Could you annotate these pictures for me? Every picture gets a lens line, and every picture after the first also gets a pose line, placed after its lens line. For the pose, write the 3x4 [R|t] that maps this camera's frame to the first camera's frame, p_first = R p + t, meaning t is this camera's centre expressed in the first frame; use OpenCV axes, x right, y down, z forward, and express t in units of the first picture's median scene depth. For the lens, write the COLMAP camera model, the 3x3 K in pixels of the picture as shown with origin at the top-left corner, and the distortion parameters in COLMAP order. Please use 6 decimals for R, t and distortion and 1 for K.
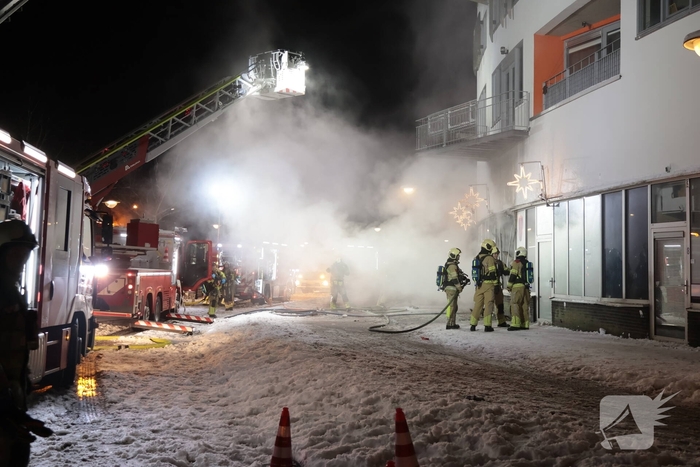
lens RADIAL K [[904.1, 0, 350.0], [0, 904.1, 233.5], [0, 0, 1]] dist [0.011237, 0.030085]
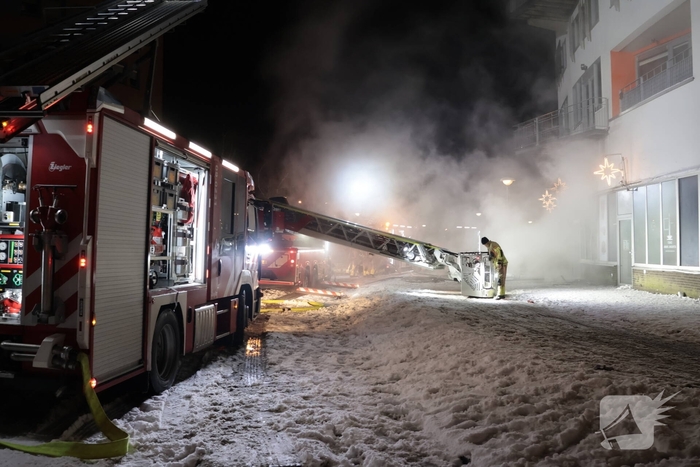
lens RADIAL K [[654.3, 0, 350.0], [0, 654.3, 233.5], [0, 0, 1]] dist [-0.127134, 0.007005]
pose [[0.987213, -0.016767, -0.158525, -0.015064], [0.020204, 0.999594, 0.020090, 0.002642], [0.158124, -0.023036, 0.987151, 0.102244]]
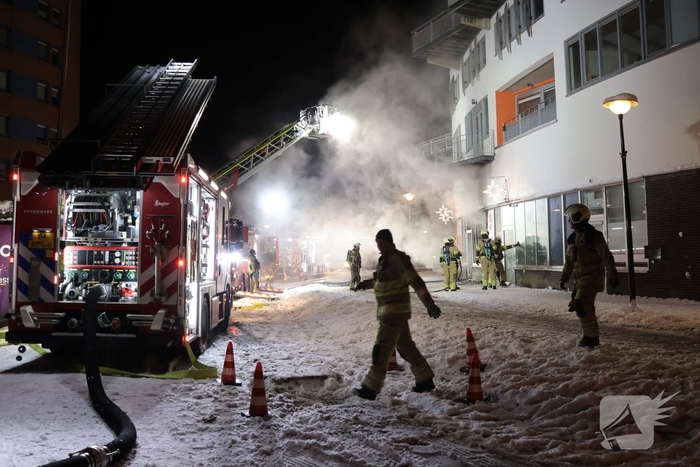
lens RADIAL K [[654.3, 0, 350.0], [0, 654.3, 233.5], [0, 0, 1]] dist [-0.127134, 0.007005]
pose [[0.999535, -0.030462, 0.001083, -0.050892], [0.030453, 0.999509, 0.007427, -0.001594], [-0.001309, -0.007391, 0.999972, -0.075390]]
